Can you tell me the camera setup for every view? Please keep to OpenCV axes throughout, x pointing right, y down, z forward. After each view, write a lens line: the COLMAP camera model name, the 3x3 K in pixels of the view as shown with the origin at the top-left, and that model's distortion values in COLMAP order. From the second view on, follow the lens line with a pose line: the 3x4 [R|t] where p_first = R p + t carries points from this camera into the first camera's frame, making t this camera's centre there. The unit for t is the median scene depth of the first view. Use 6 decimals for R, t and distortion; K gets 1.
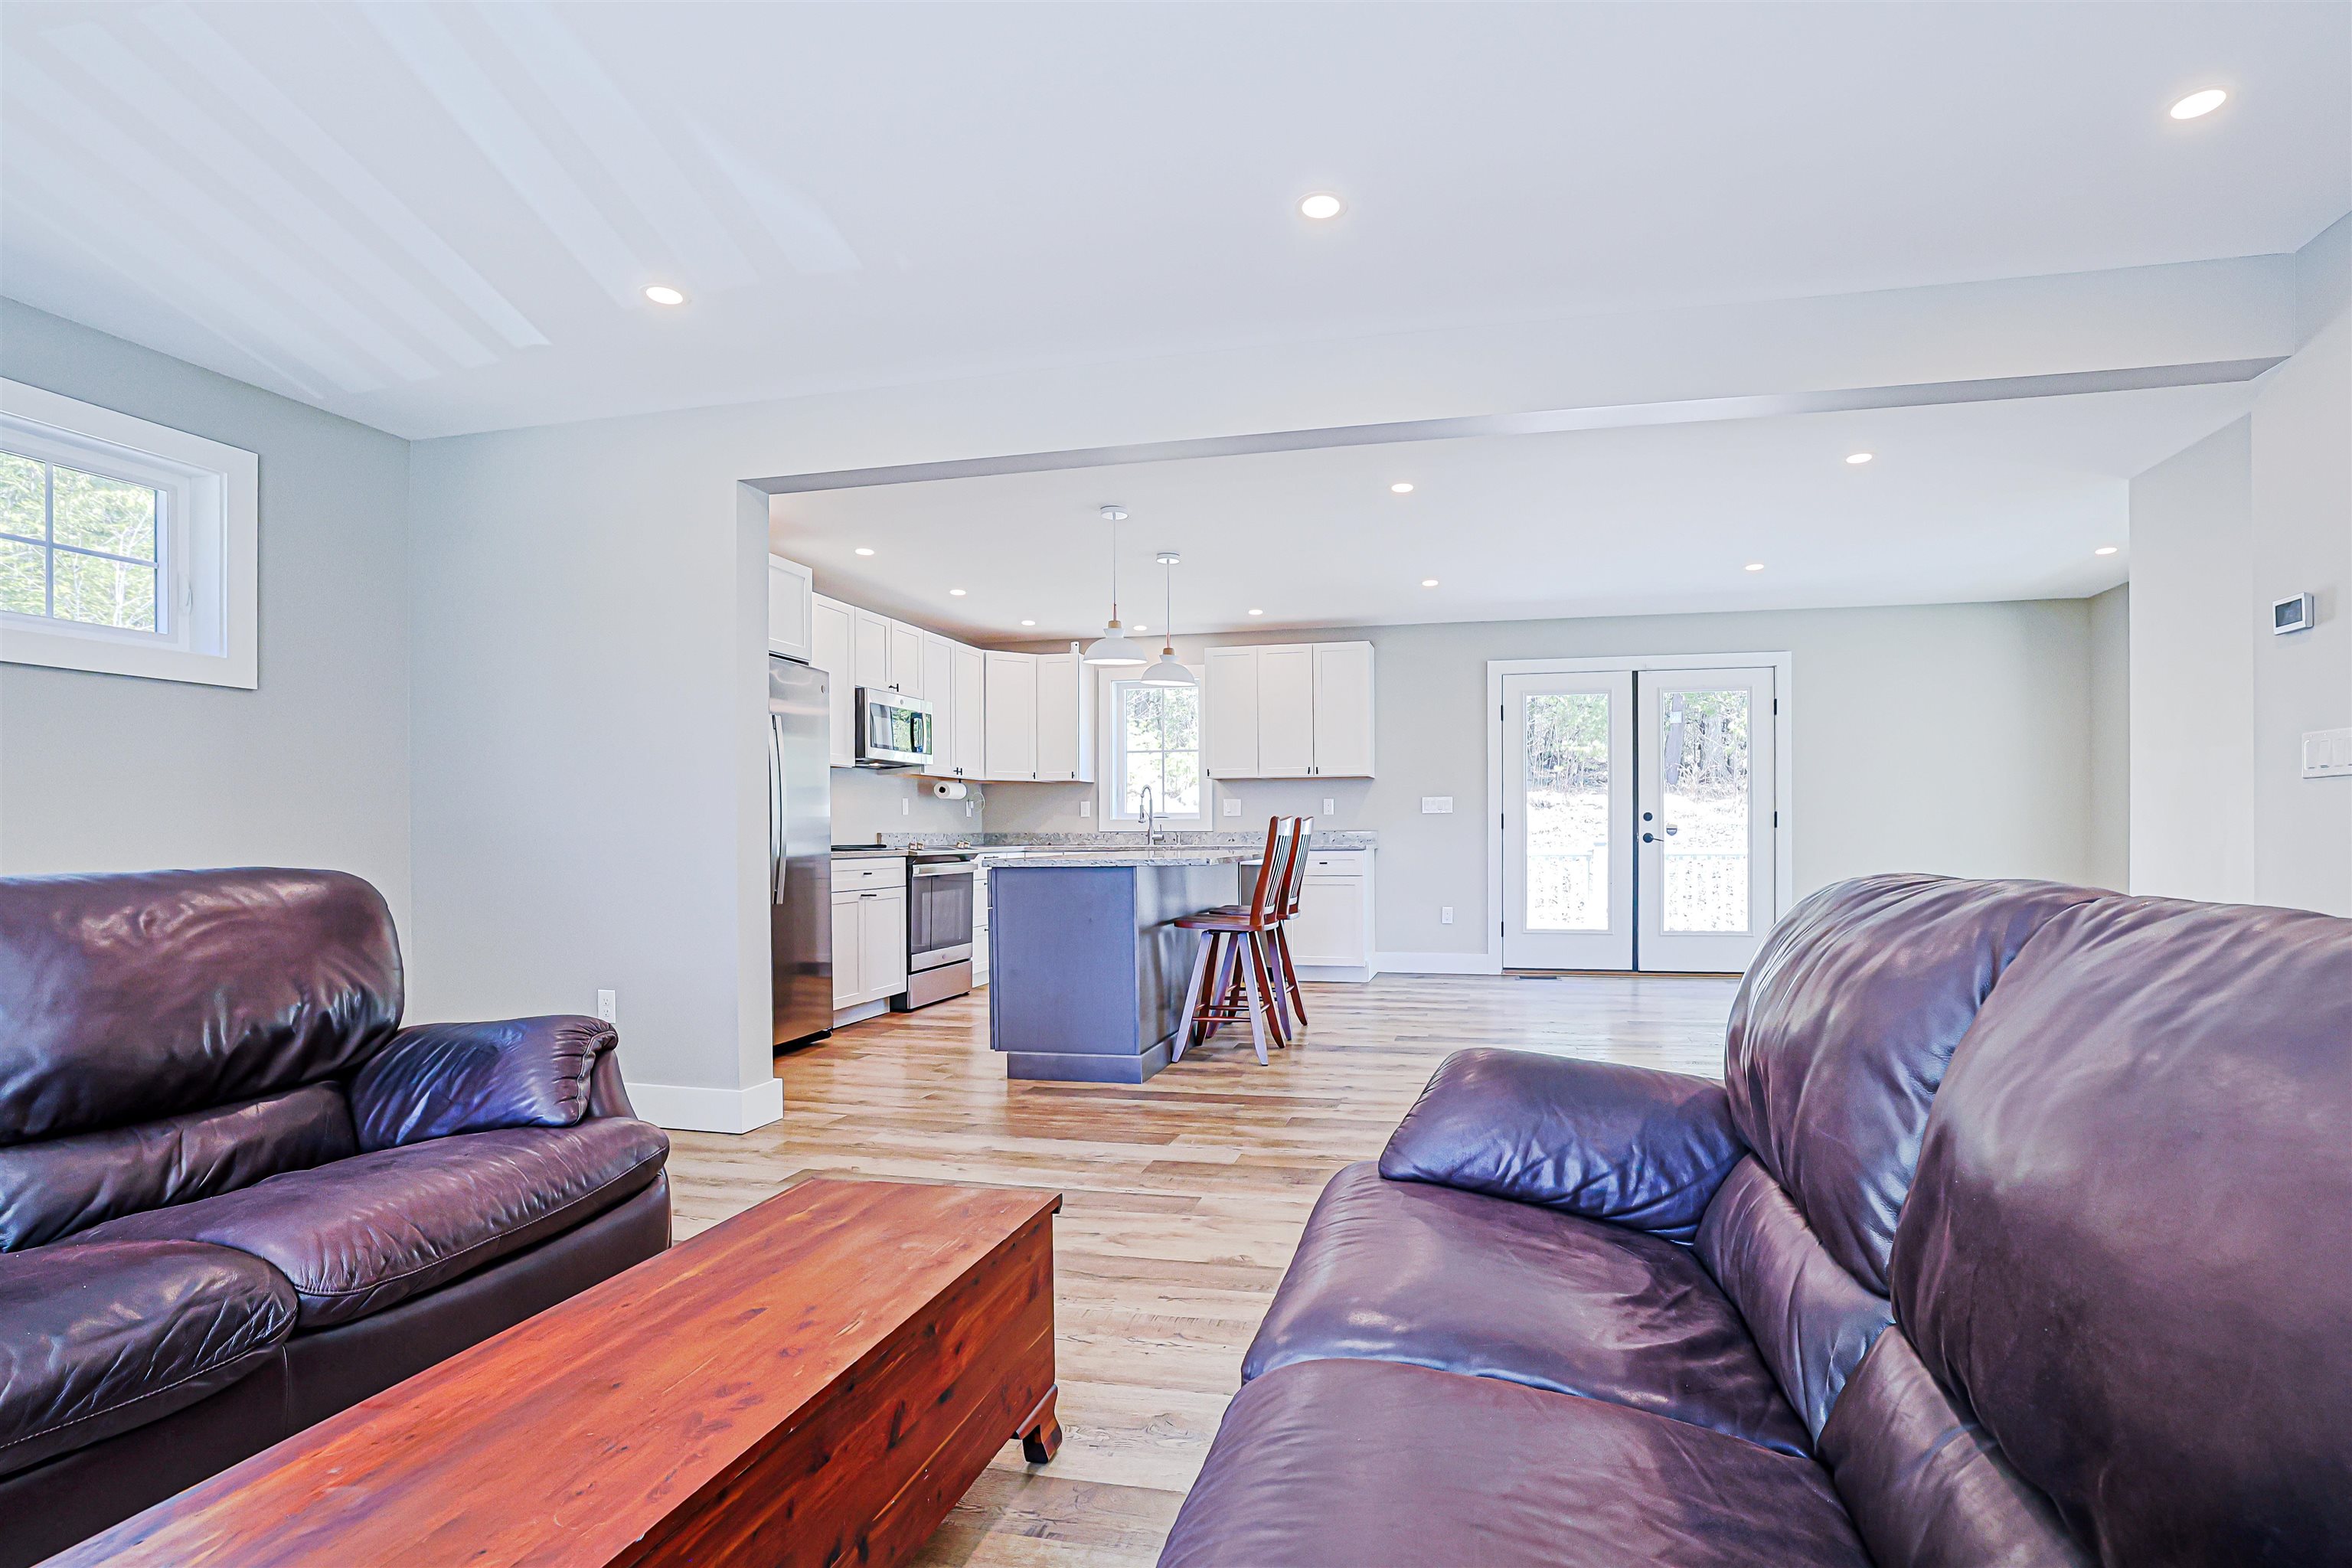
lens RADIAL K [[1117.1, 0, 1254.5], [0, 1117.1, 850.1], [0, 0, 1]] dist [-0.034281, 0.008632]
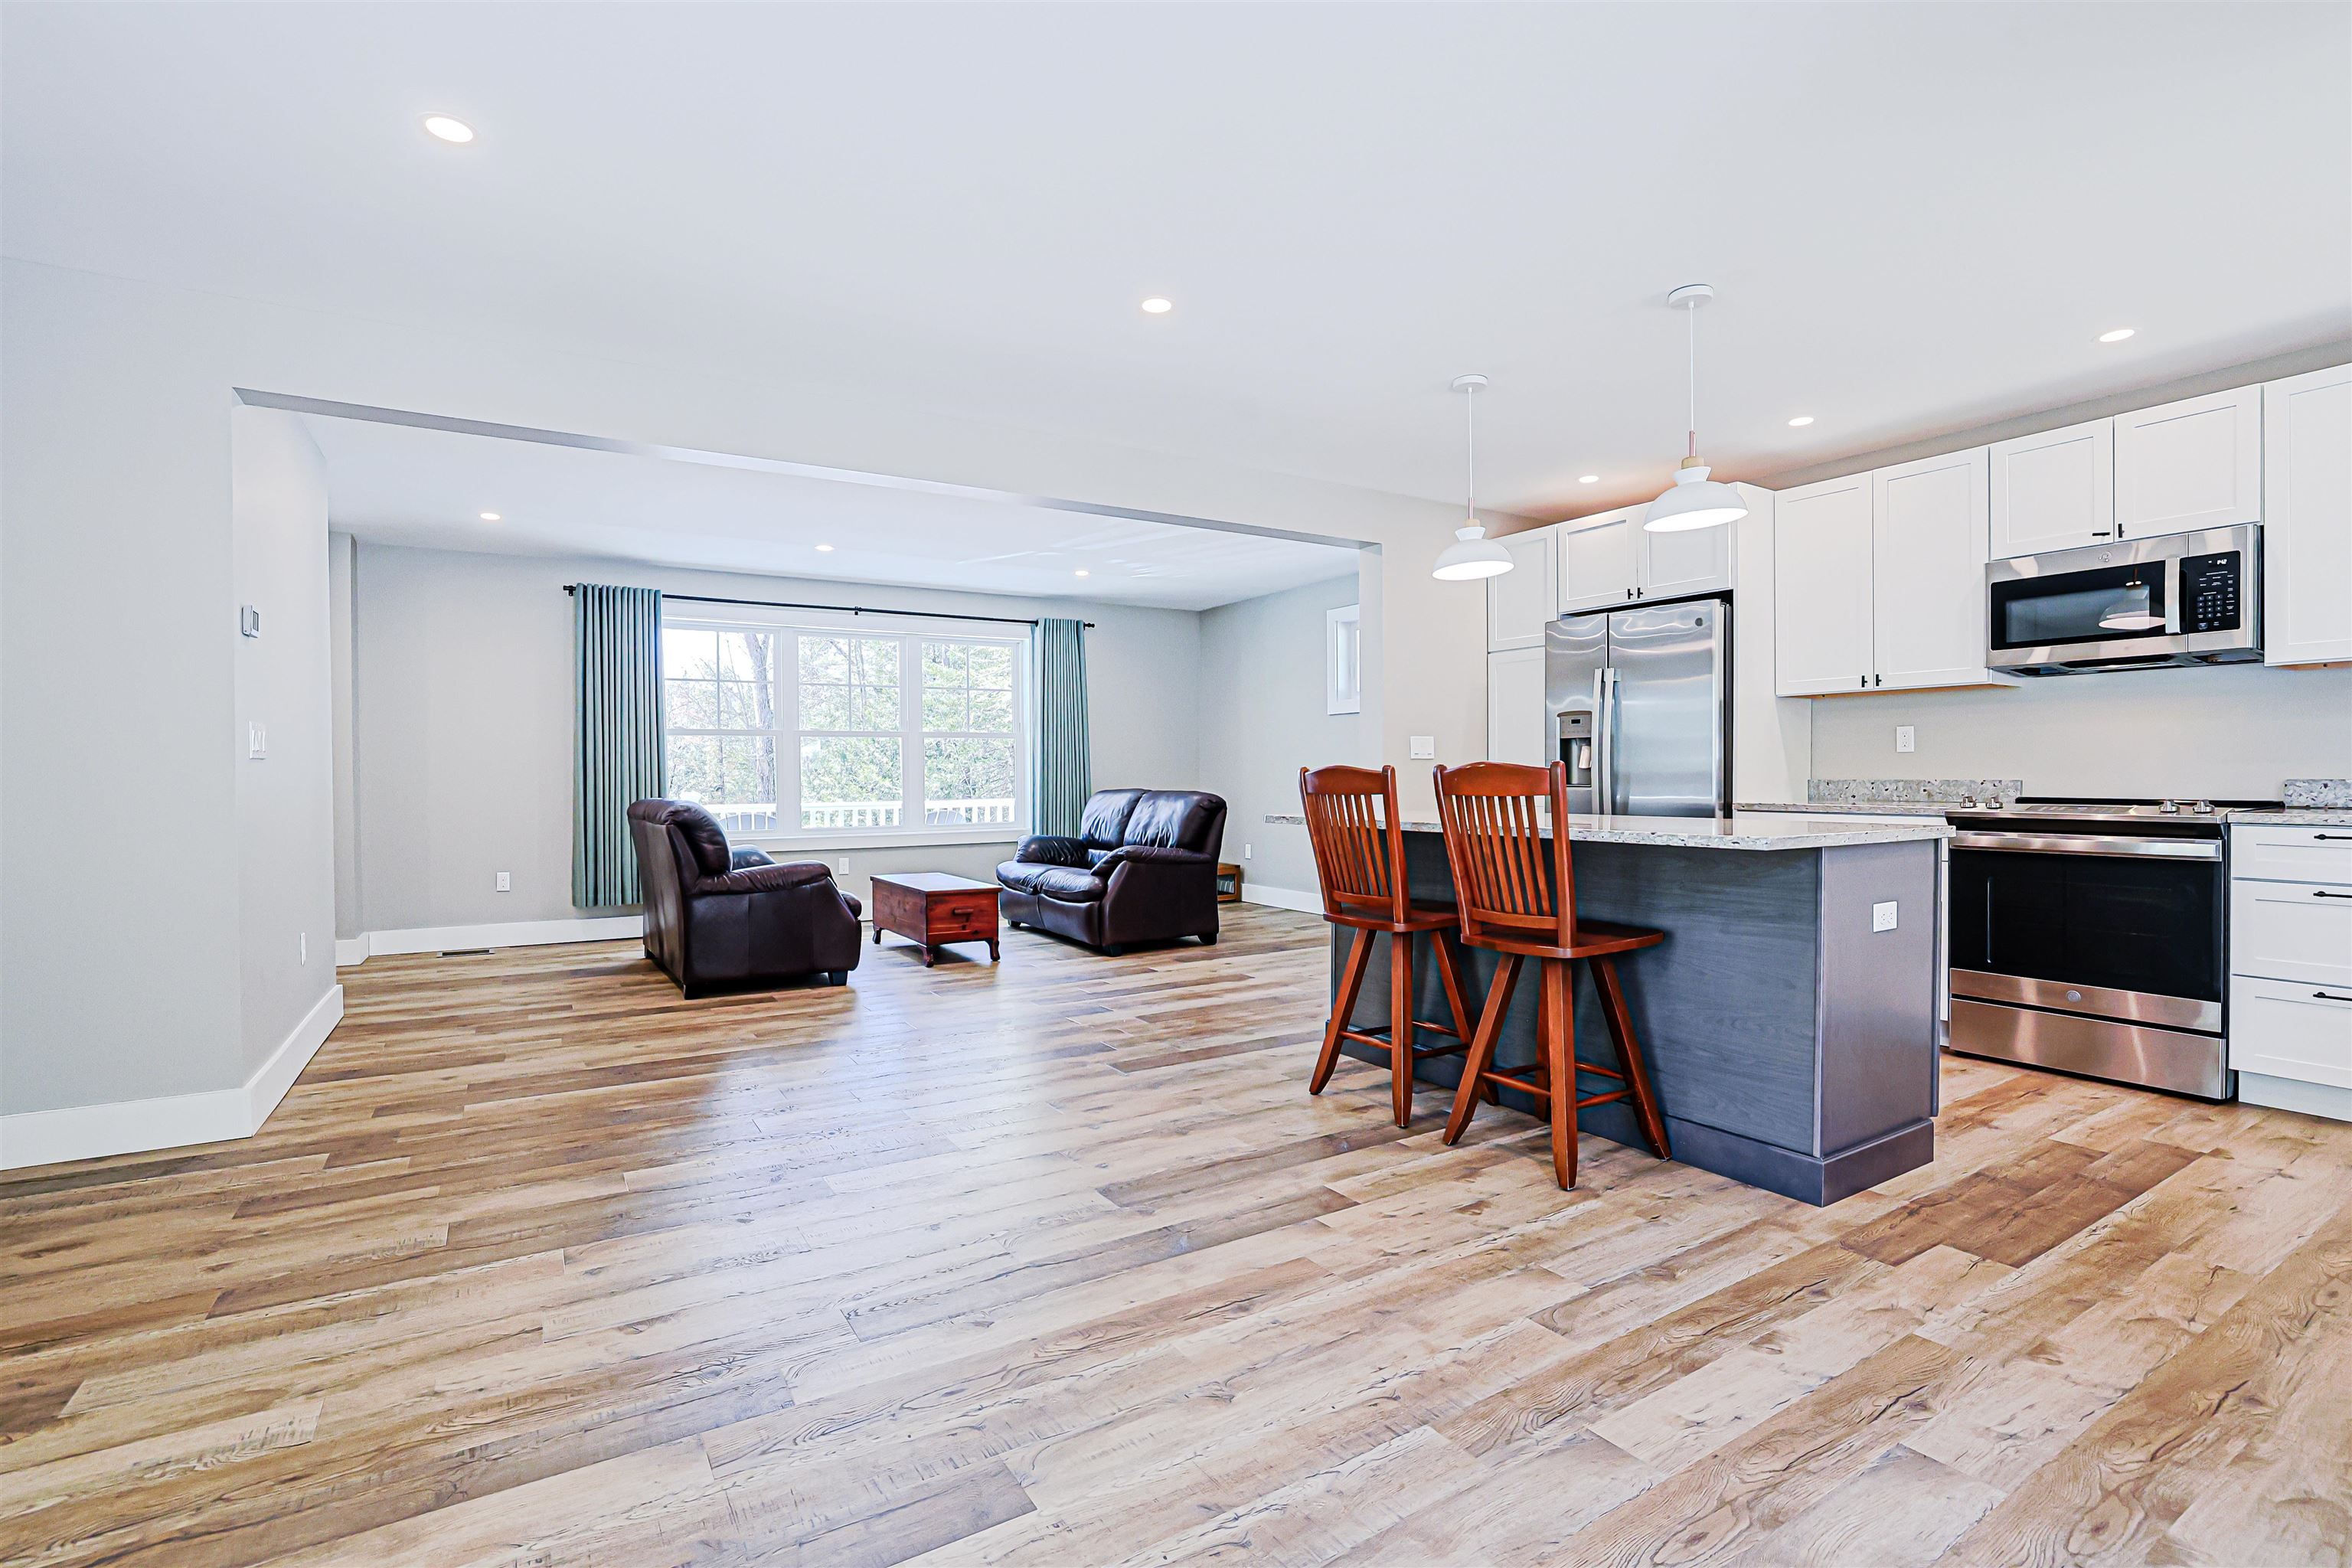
lens RADIAL K [[1095.0, 0, 1176.0], [0, 1095.0, 788.2], [0, 0, 1]] dist [-0.046907, 0.016127]
pose [[-0.723971, 0.019992, -0.689541, 0.380960], [-0.000076, 0.999578, 0.029061, -0.024603], [0.689830, 0.021092, -0.723664, 0.951038]]
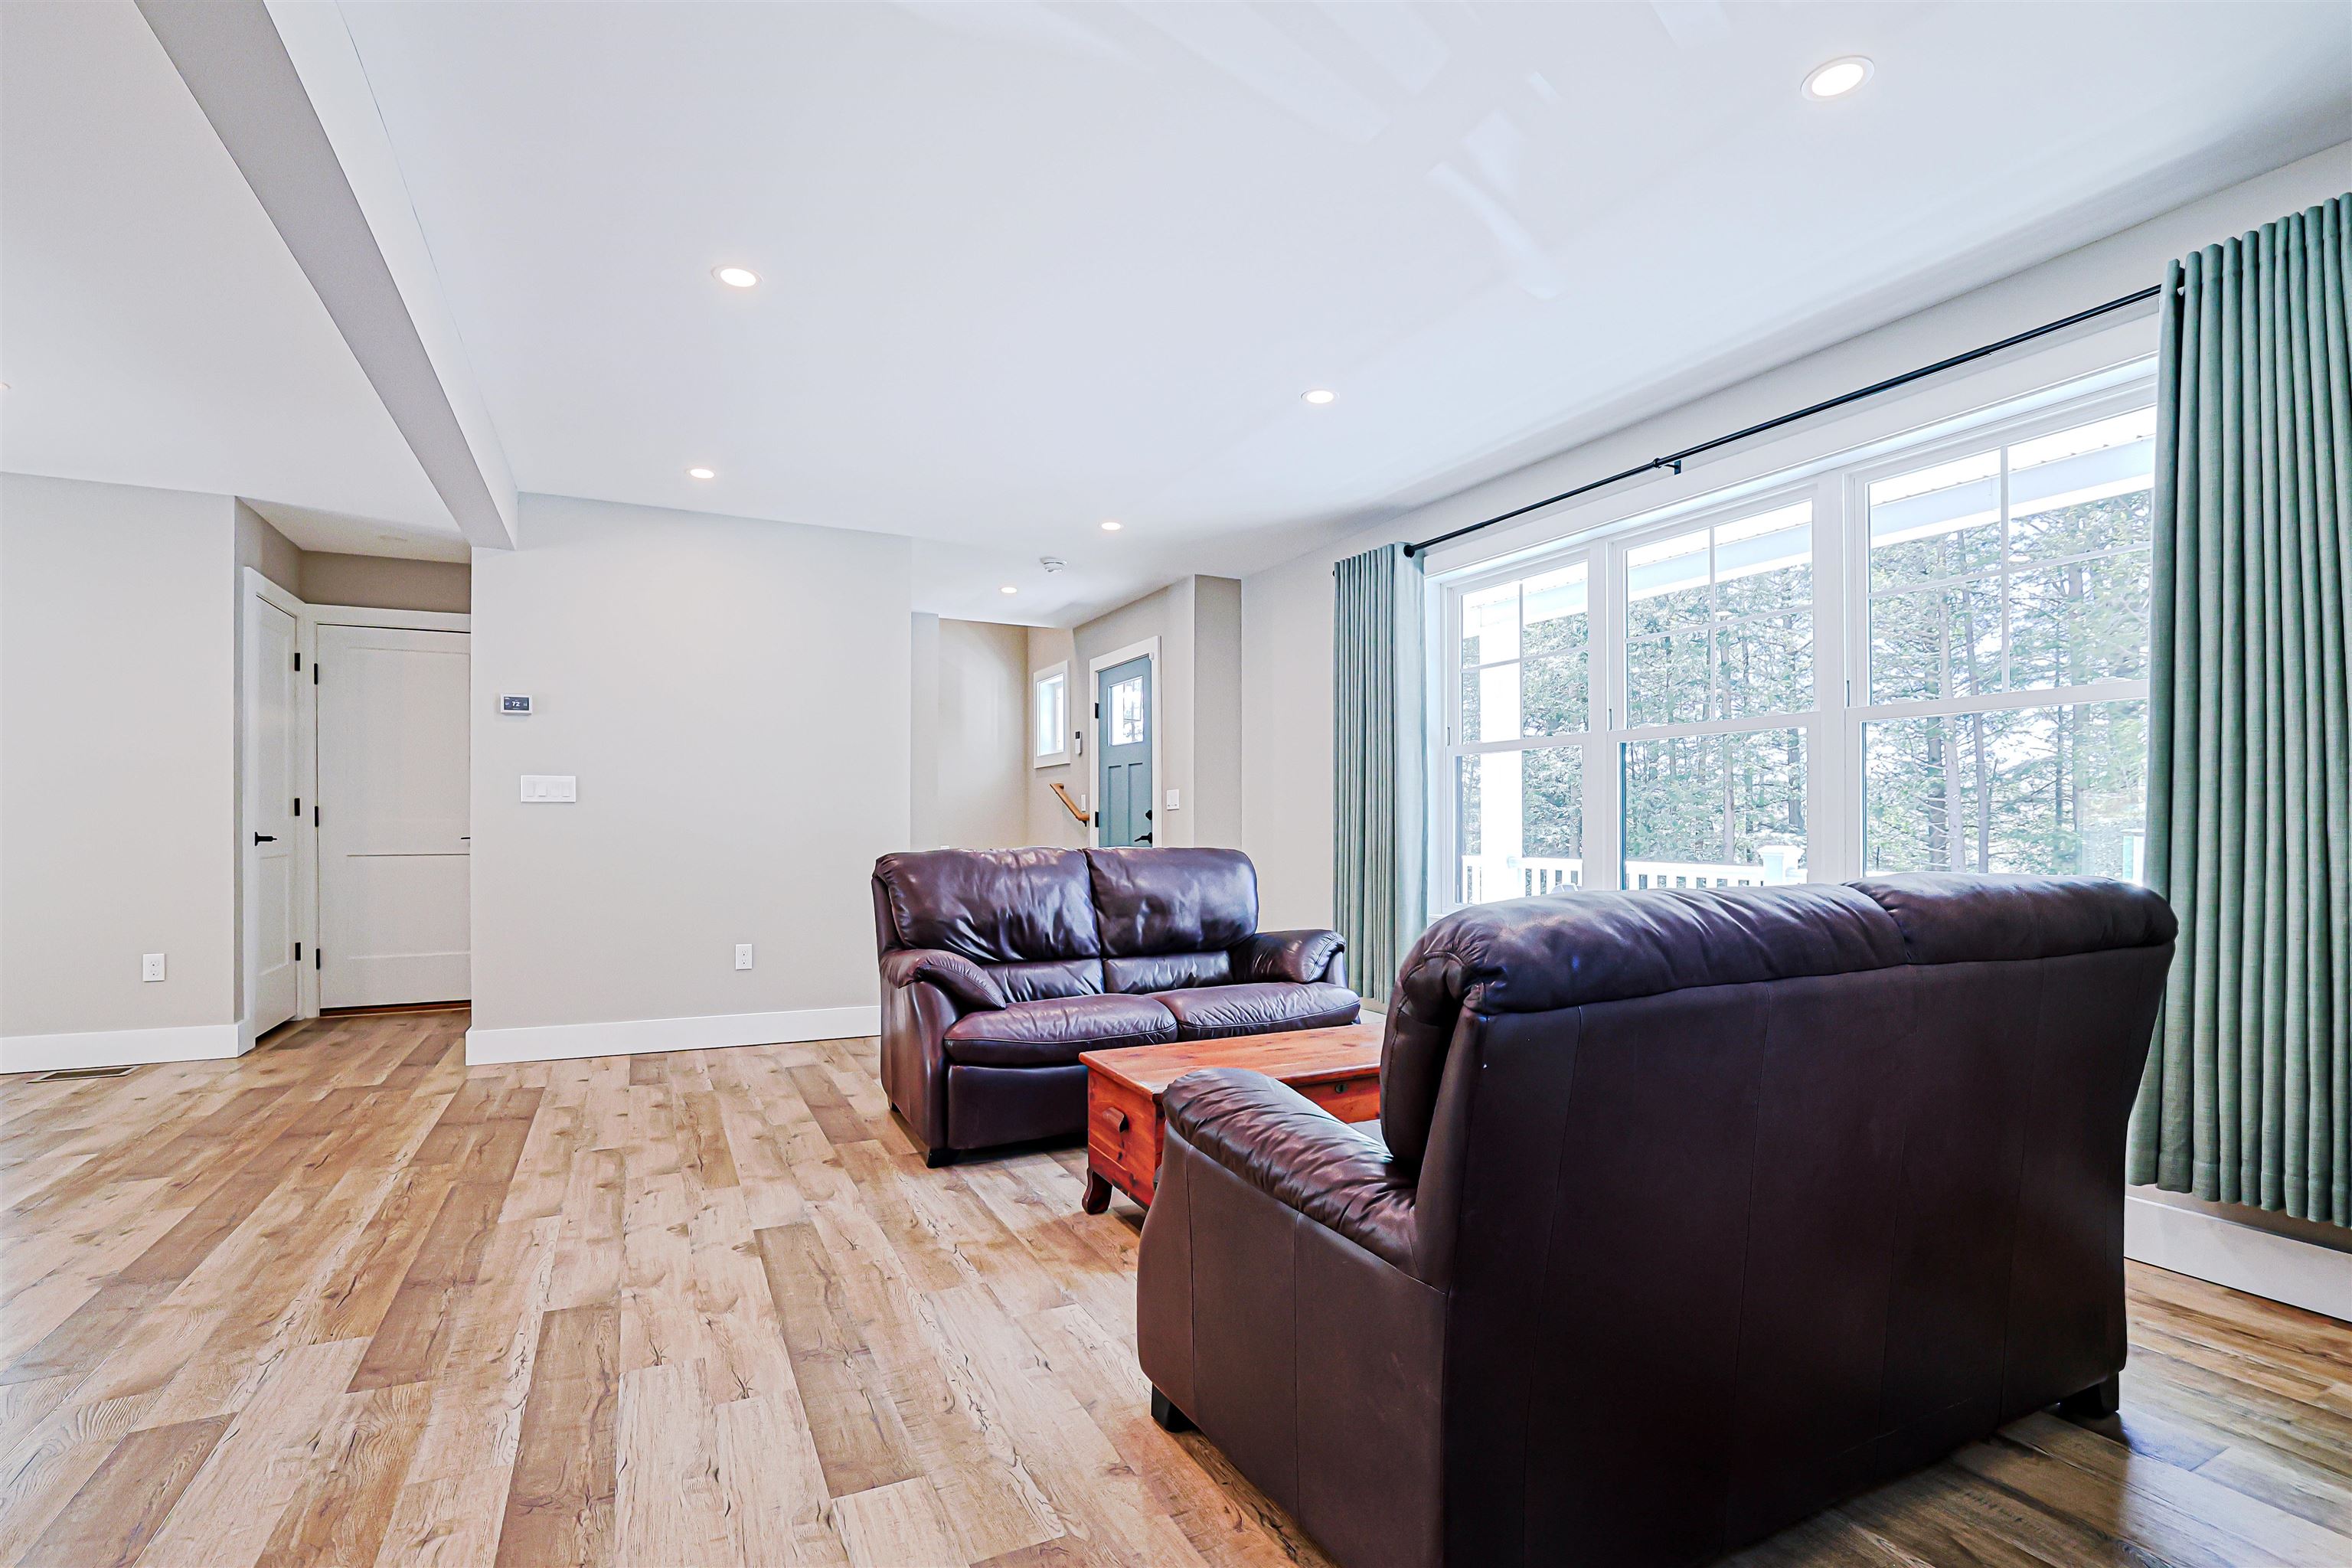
lens RADIAL K [[1095.0, 0, 1204.4], [0, 1095.0, 796.9], [0, 0, 1]] dist [-0.046907, 0.016127]
pose [[-0.631568, 0.022413, 0.774996, -0.377681], [0.016559, 0.999744, -0.015418, -0.010503], [-0.775143, 0.003096, -0.631778, 0.458198]]
